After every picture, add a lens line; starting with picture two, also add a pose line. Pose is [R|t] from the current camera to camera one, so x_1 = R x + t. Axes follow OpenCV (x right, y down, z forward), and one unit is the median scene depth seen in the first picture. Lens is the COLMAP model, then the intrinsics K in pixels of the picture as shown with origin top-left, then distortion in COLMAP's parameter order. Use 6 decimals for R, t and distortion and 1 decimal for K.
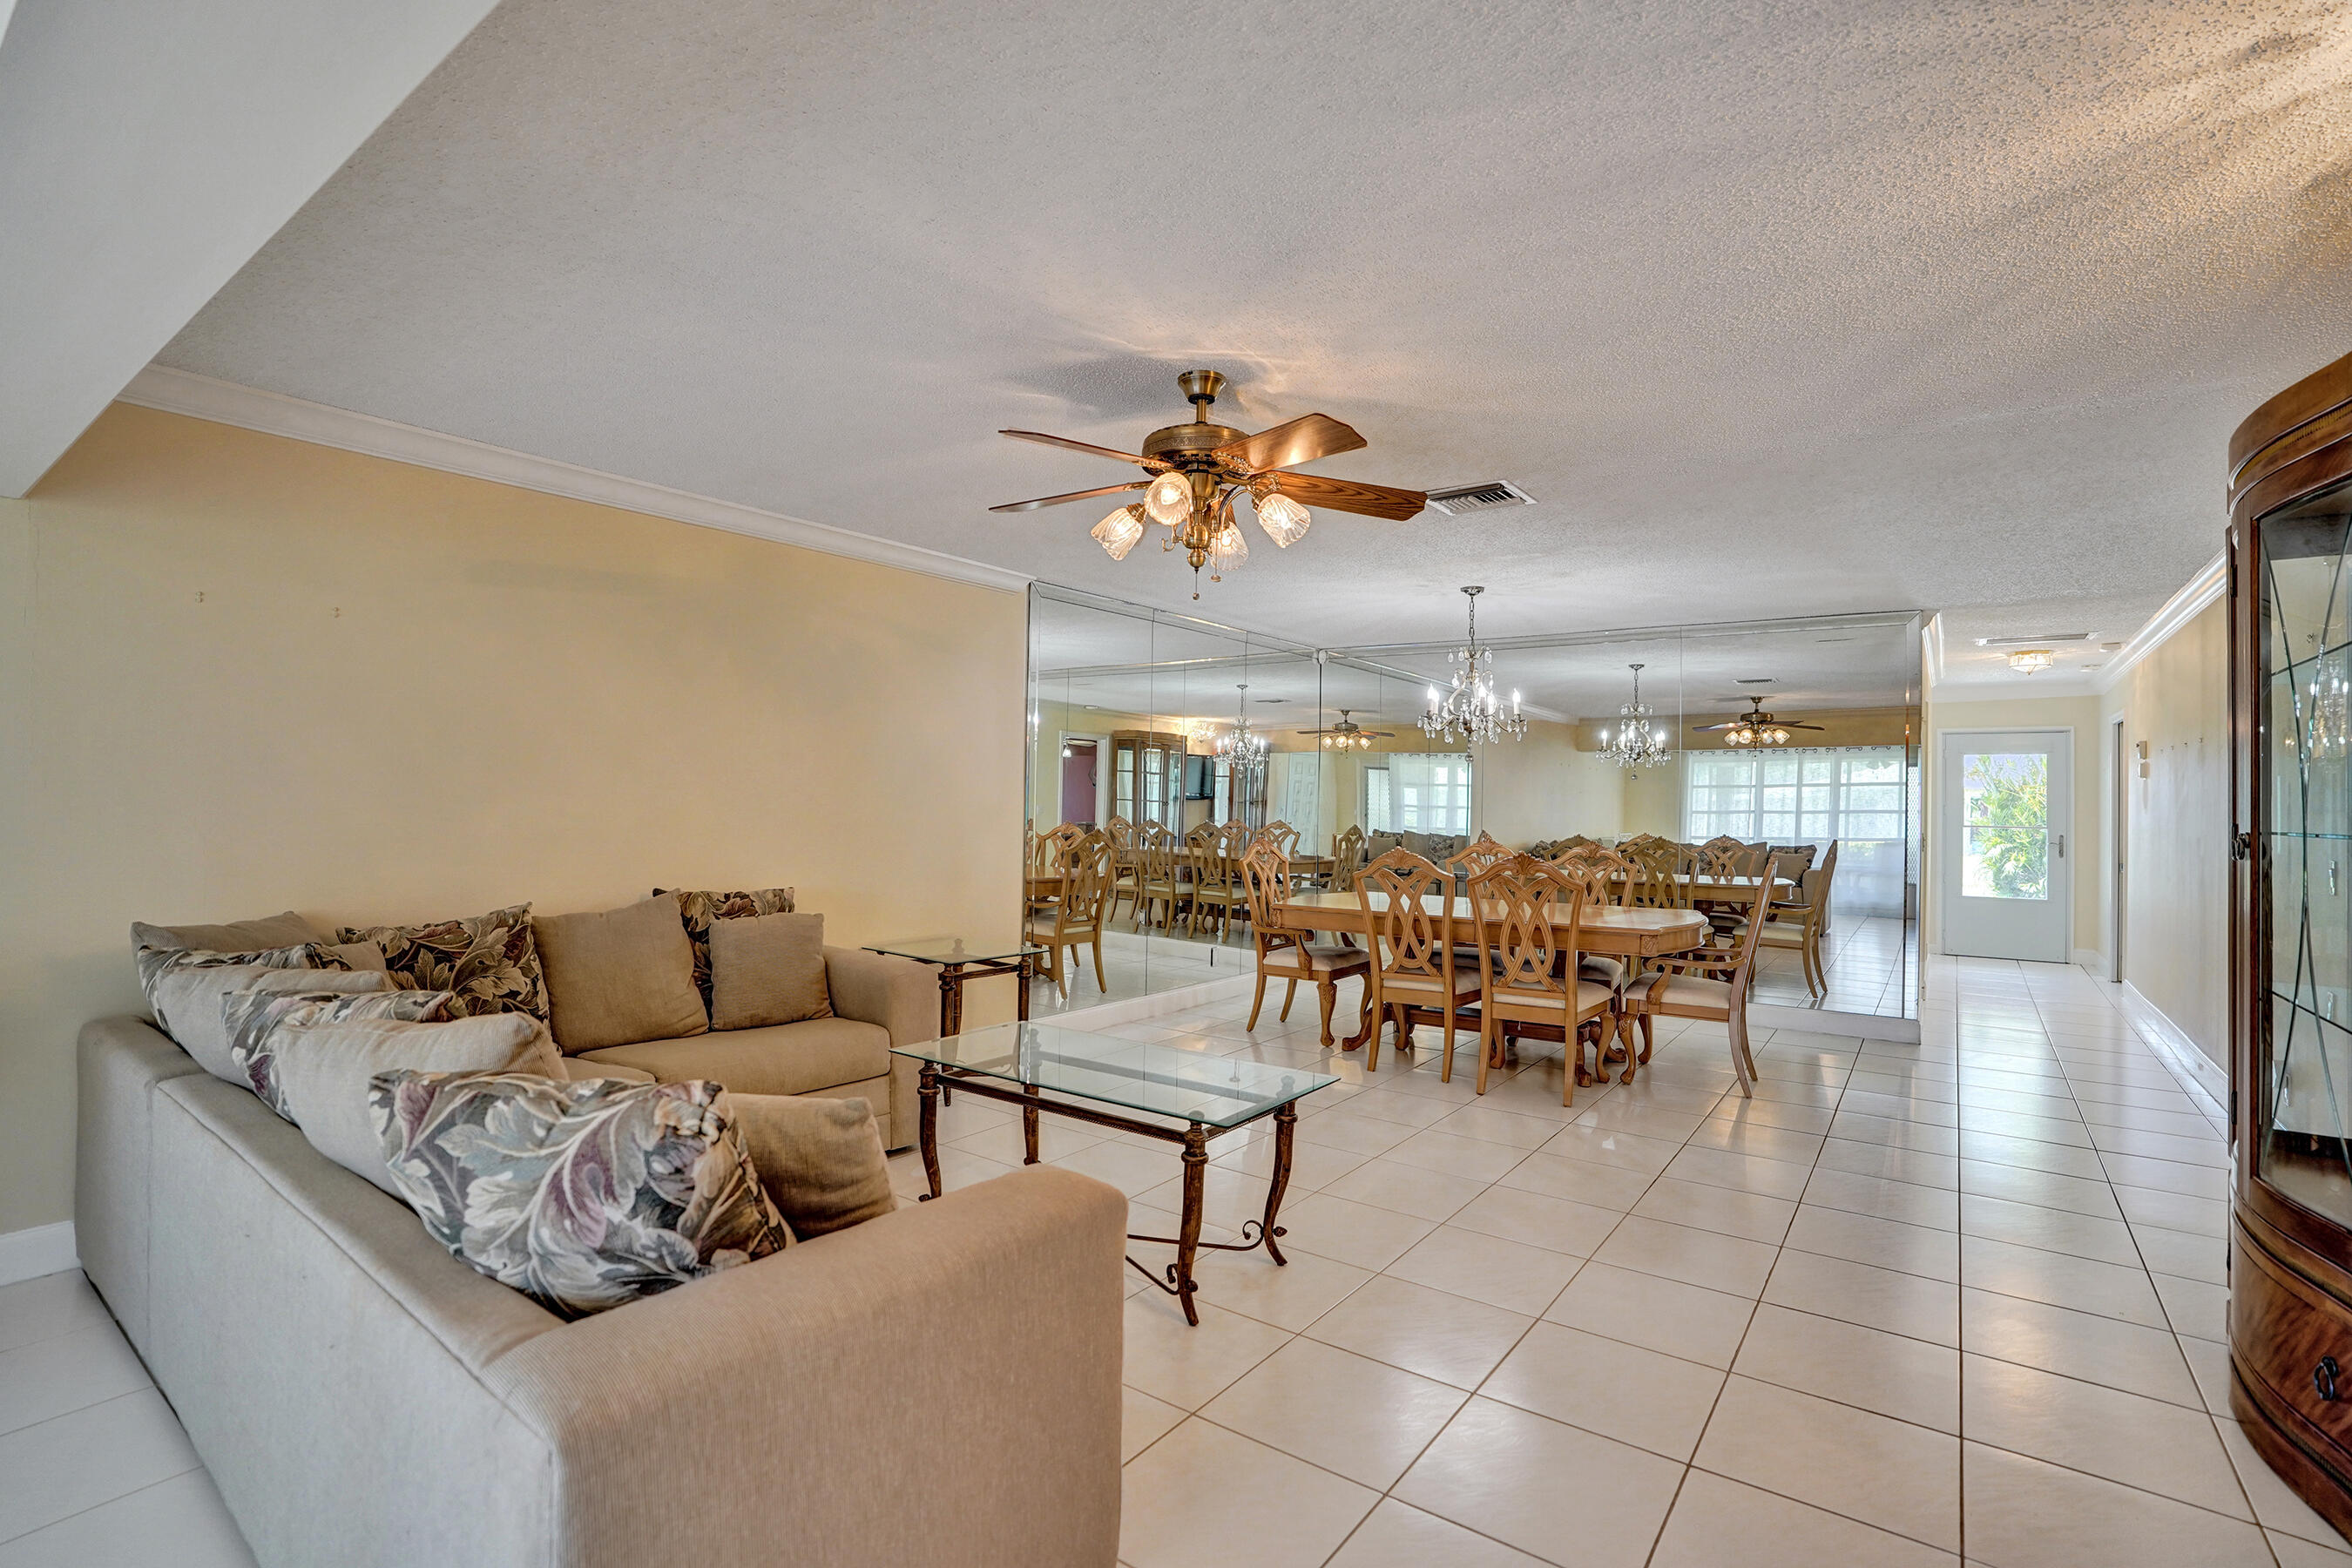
lens RADIAL K [[1088.9, 0, 1168.5], [0, 1088.9, 775.9], [0, 0, 1]] dist [-0.065212, 0.025302]
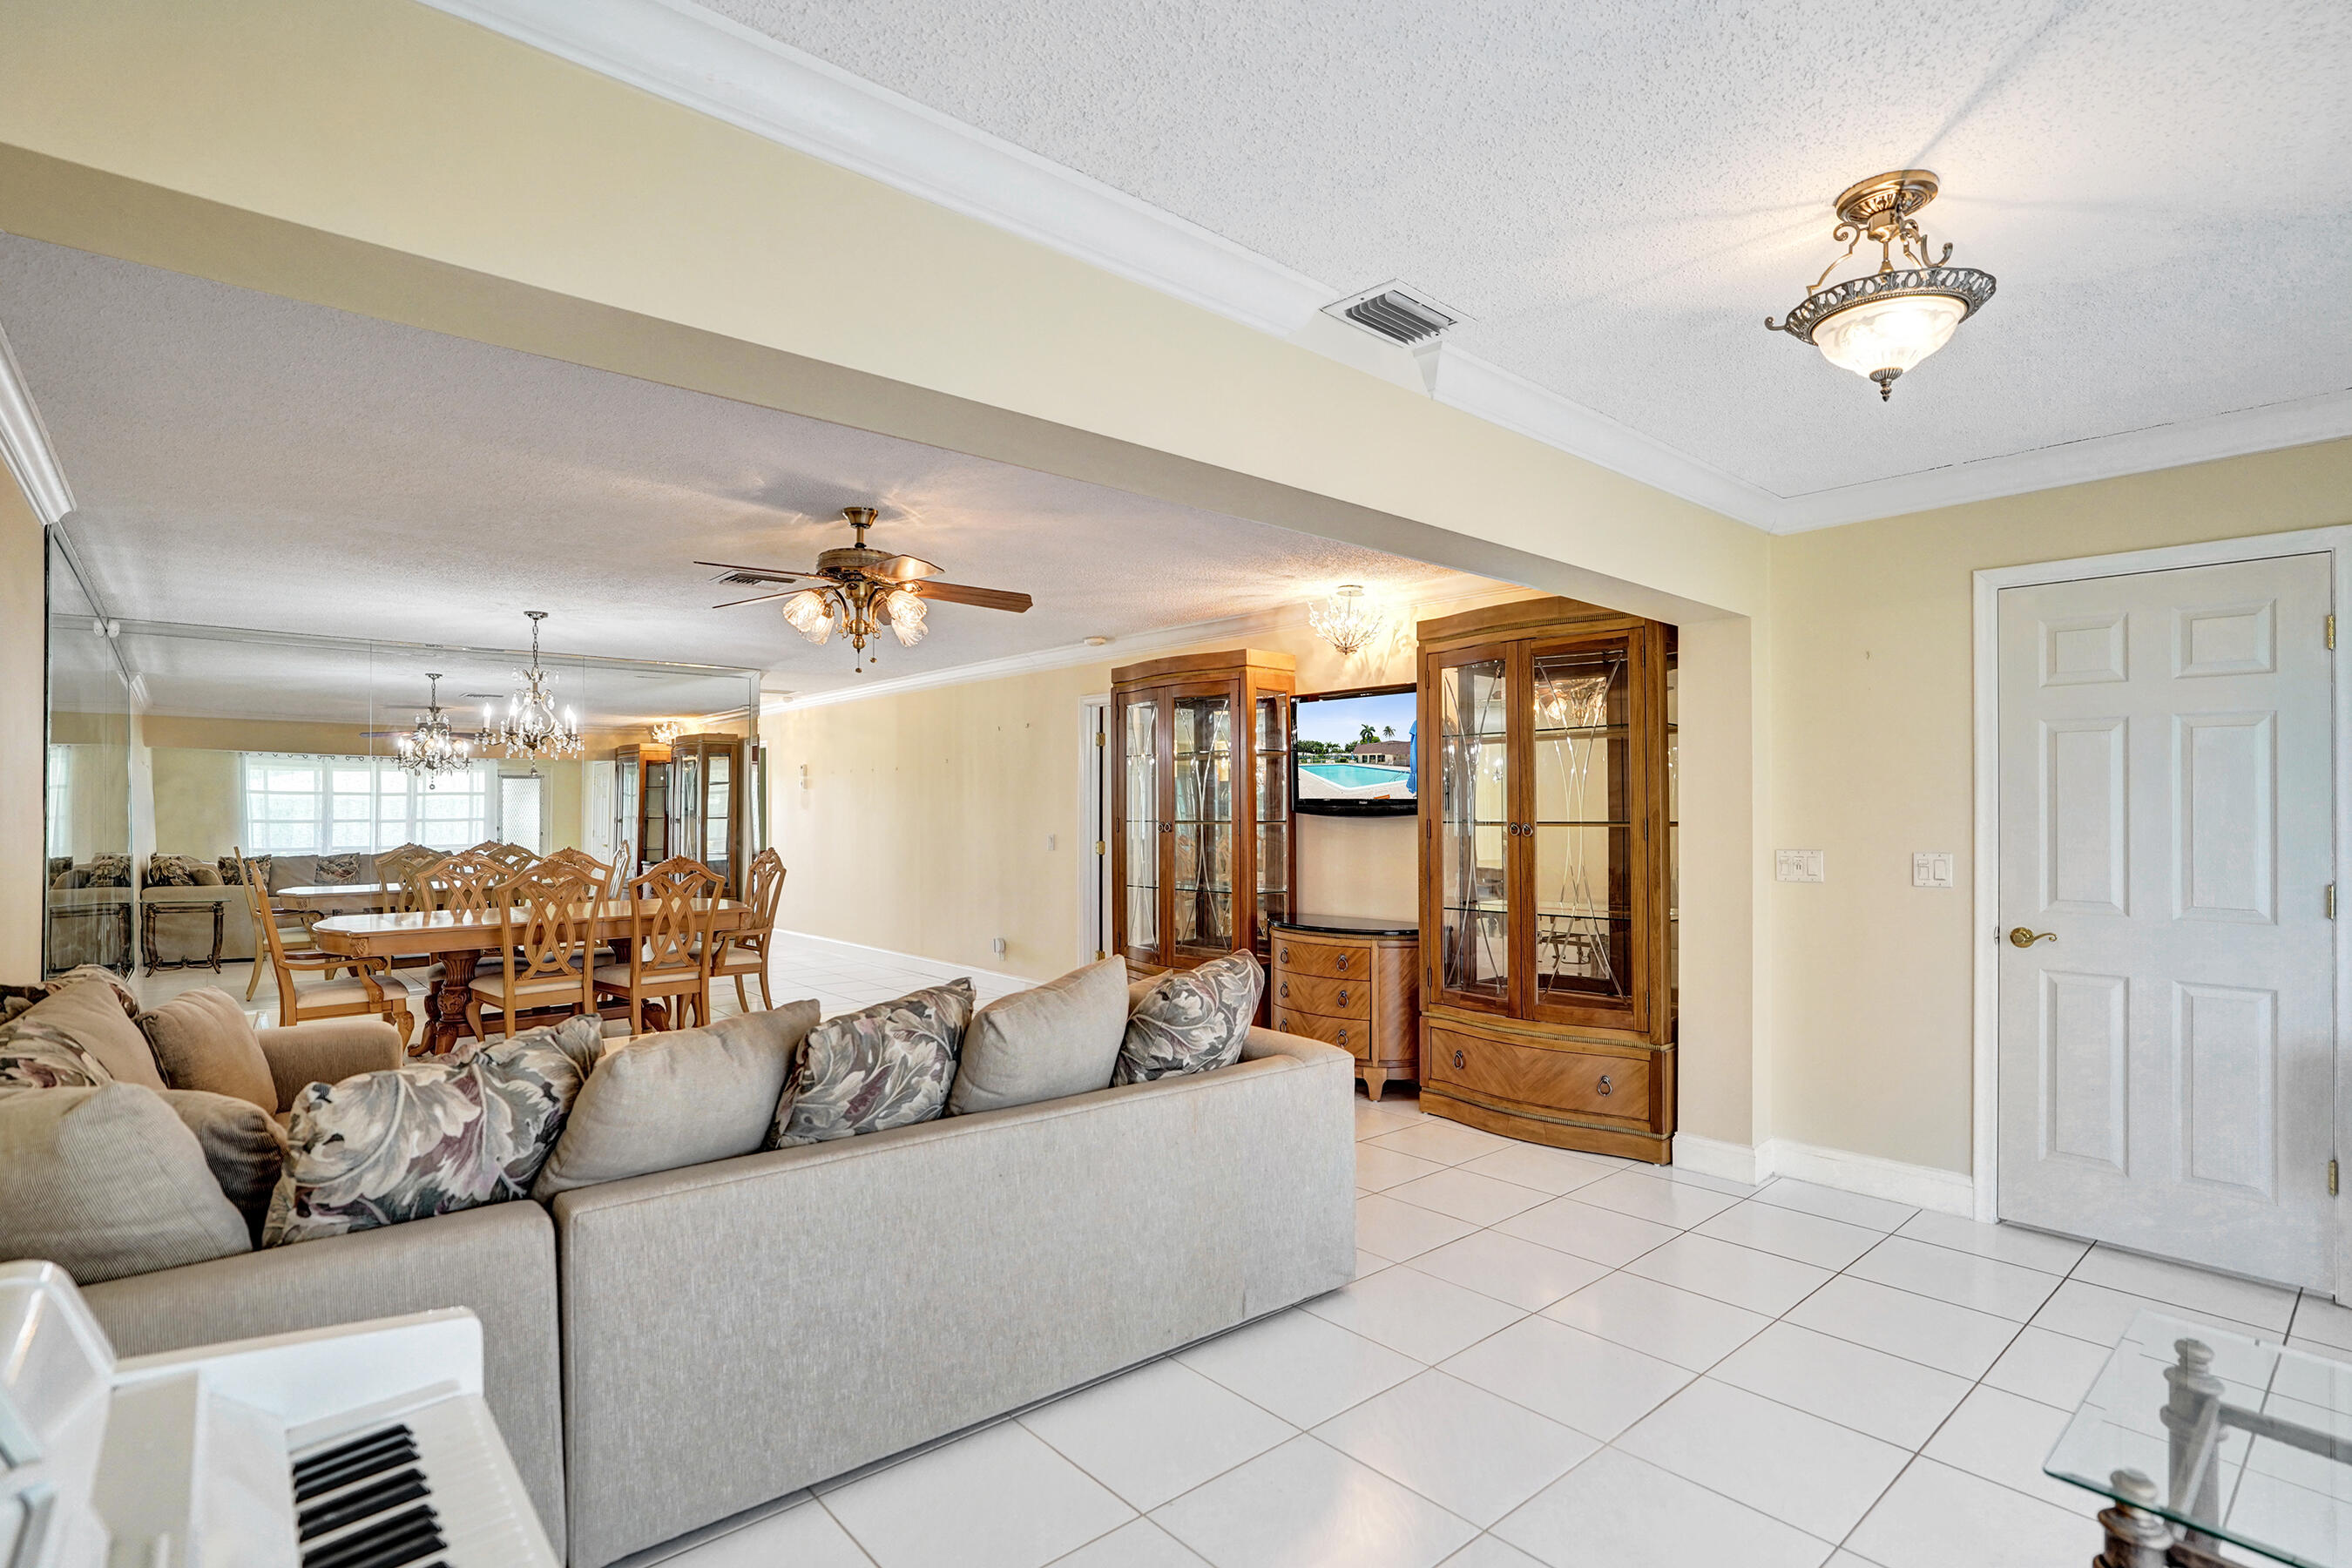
lens RADIAL K [[1153.8, 0, 1152.6], [0, 1153.8, 782.4], [0, 0, 1]] dist [-0.051597, 0.031320]
pose [[0.231762, 0.006176, 0.972753, -0.654768], [-0.013692, 0.999902, -0.003086, -0.011626], [-0.972676, -0.012603, 0.231824, 0.148688]]
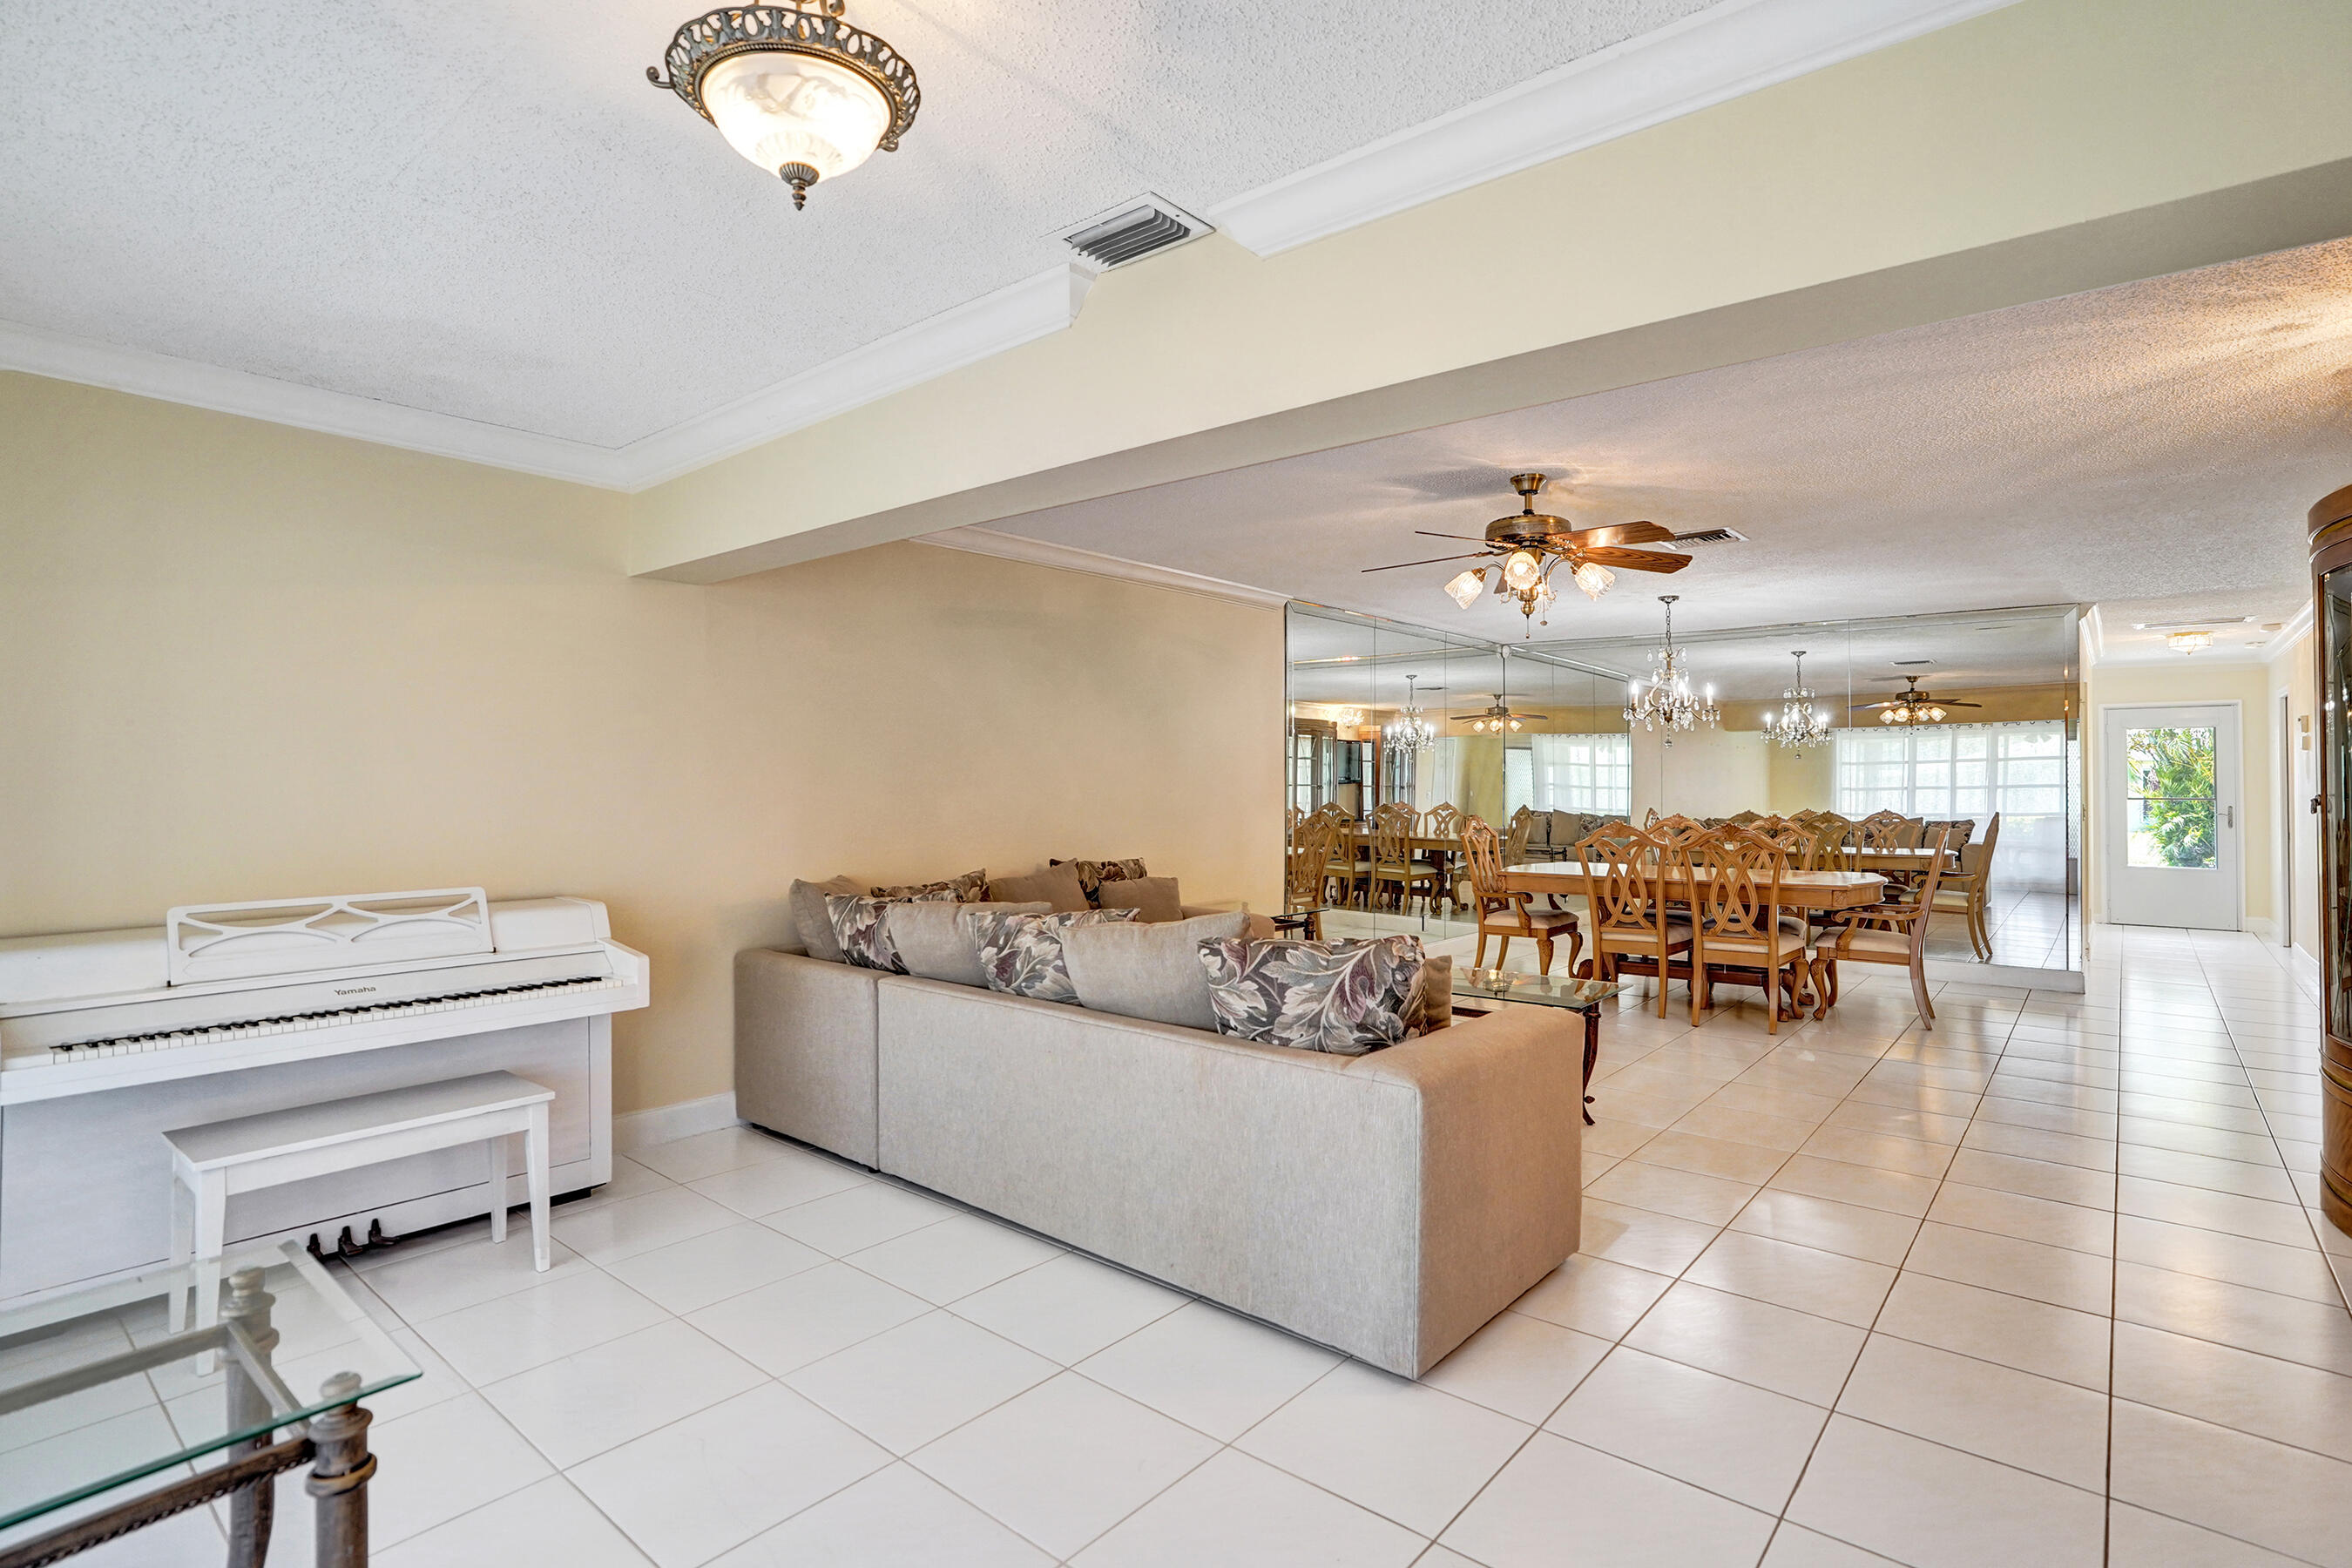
lens RADIAL K [[1146.8, 0, 1187.6], [0, 1146.8, 756.7], [0, 0, 1]] dist [-0.042822, 0.023427]
pose [[0.998305, -0.015518, -0.056097, -0.163838], [0.015361, 0.999877, -0.003231, -0.006430], [0.056140, 0.002364, 0.998420, -0.239845]]
